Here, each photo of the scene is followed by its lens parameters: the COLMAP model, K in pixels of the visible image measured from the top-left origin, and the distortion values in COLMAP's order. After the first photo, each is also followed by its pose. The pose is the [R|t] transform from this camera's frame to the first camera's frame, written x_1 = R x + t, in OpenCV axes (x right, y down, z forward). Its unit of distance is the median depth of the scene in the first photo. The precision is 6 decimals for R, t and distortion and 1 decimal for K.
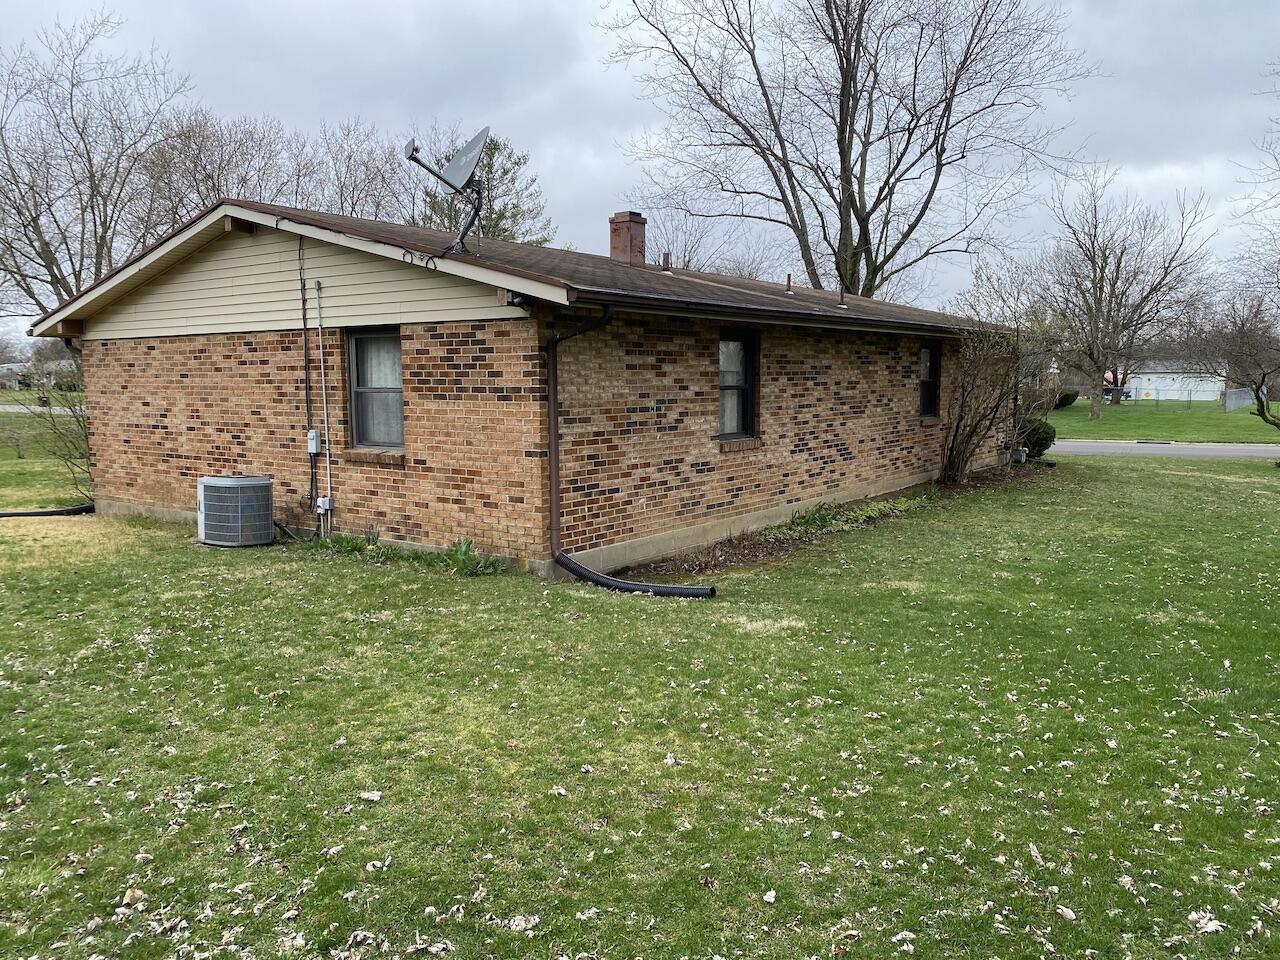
lens RADIAL K [[956.3, 0, 639.7], [0, 956.3, 477.1], [0, 0, 1]] dist [0.014026, -0.004220]
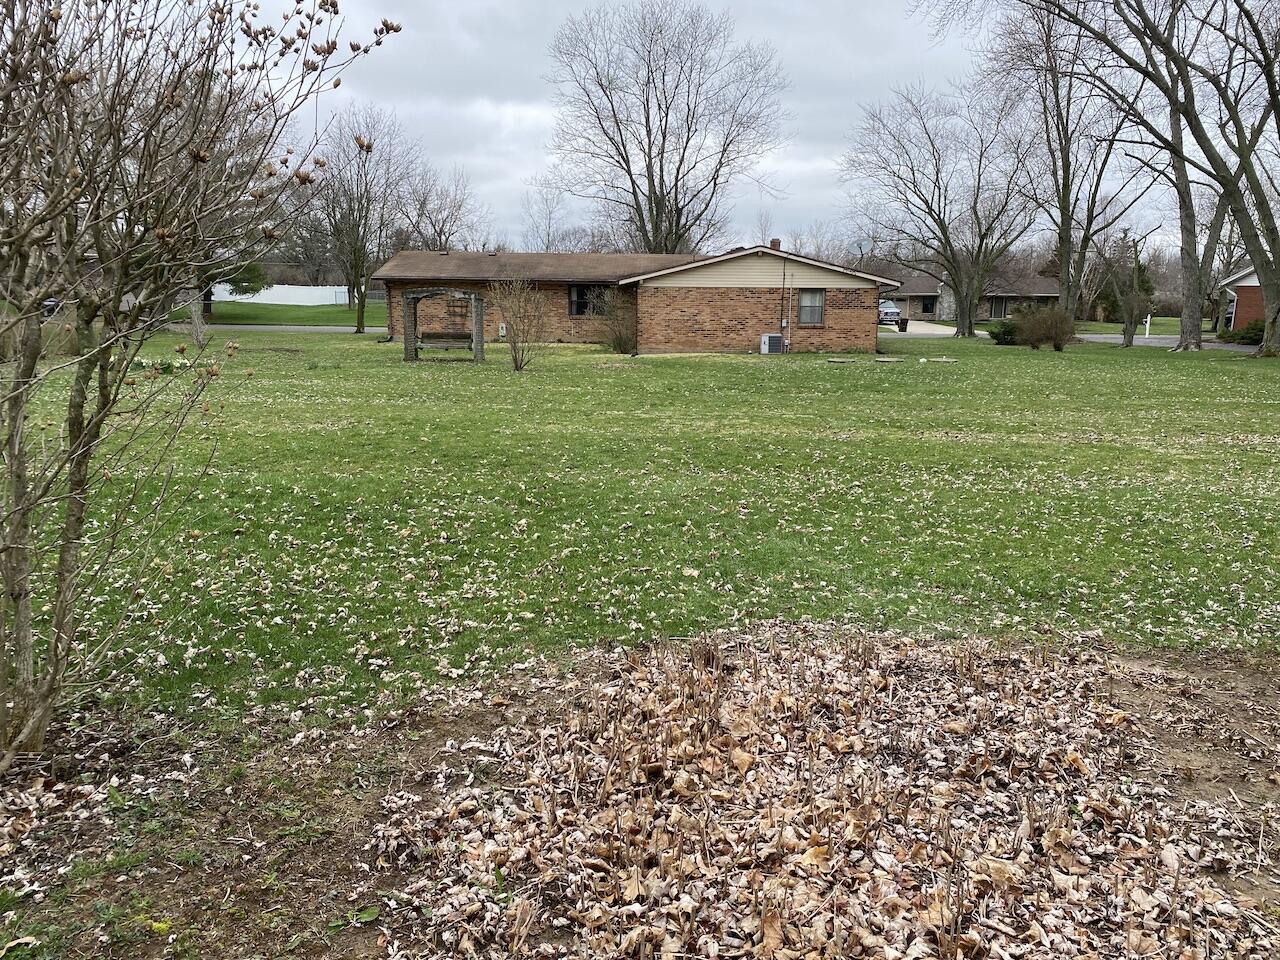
lens RADIAL K [[956.3, 0, 635.0], [0, 956.3, 482.7], [0, 0, 1]] dist [0.014026, -0.004220]
pose [[0.833755, -0.050087, 0.549859, -2.315508], [0.039130, 0.998733, 0.031642, 0.345123], [-0.550747, -0.004866, 0.834658, -1.299684]]
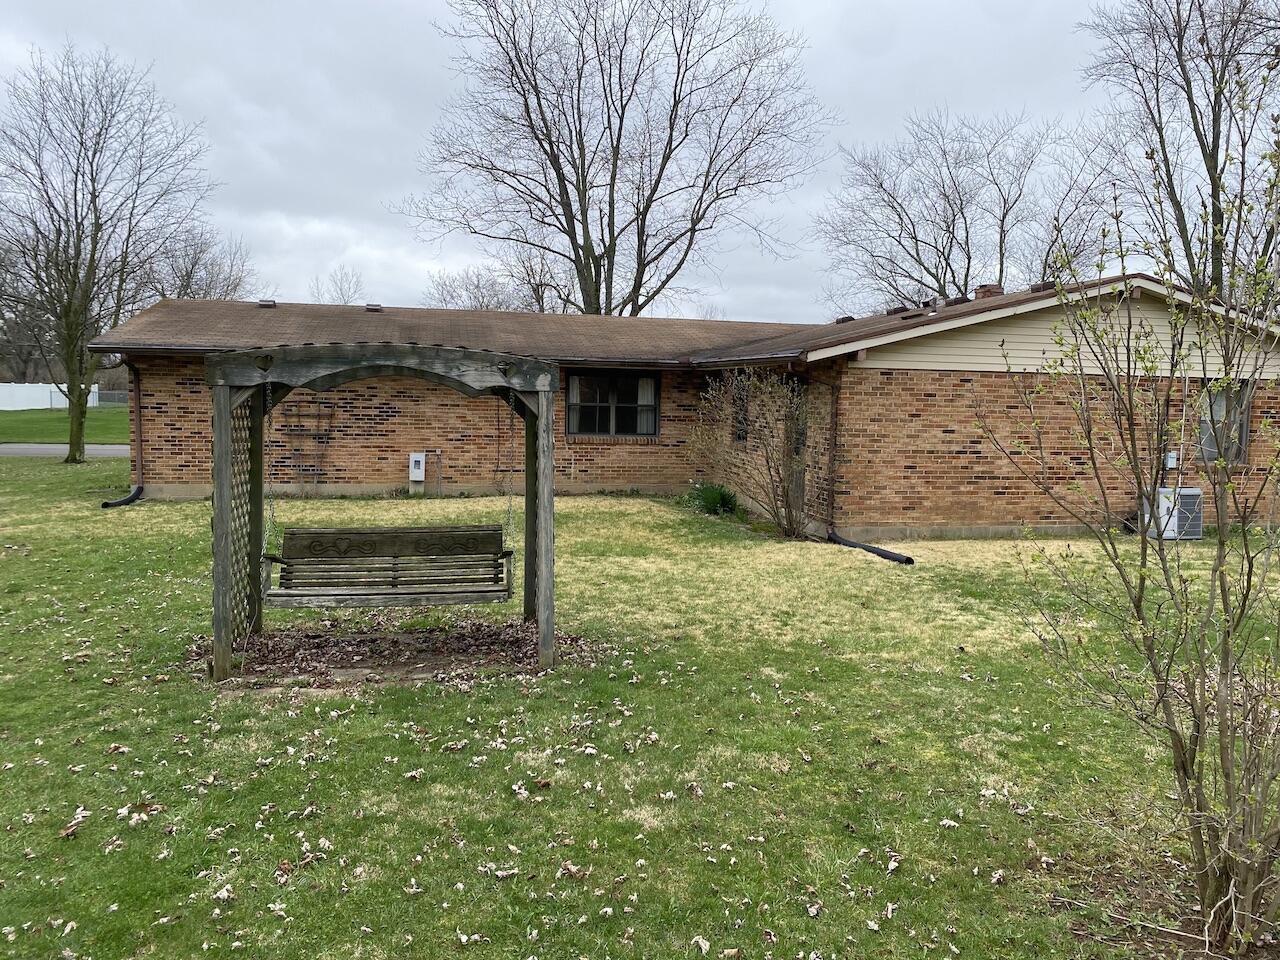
lens RADIAL K [[956.3, 0, 646.6], [0, 956.3, 480.8], [0, 0, 1]] dist [0.014026, -0.004220]
pose [[0.678275, 0.002435, 0.734804, -1.658269], [0.068957, 0.995371, -0.066950, 0.030593], [-0.731565, 0.096080, 0.674967, 0.562974]]
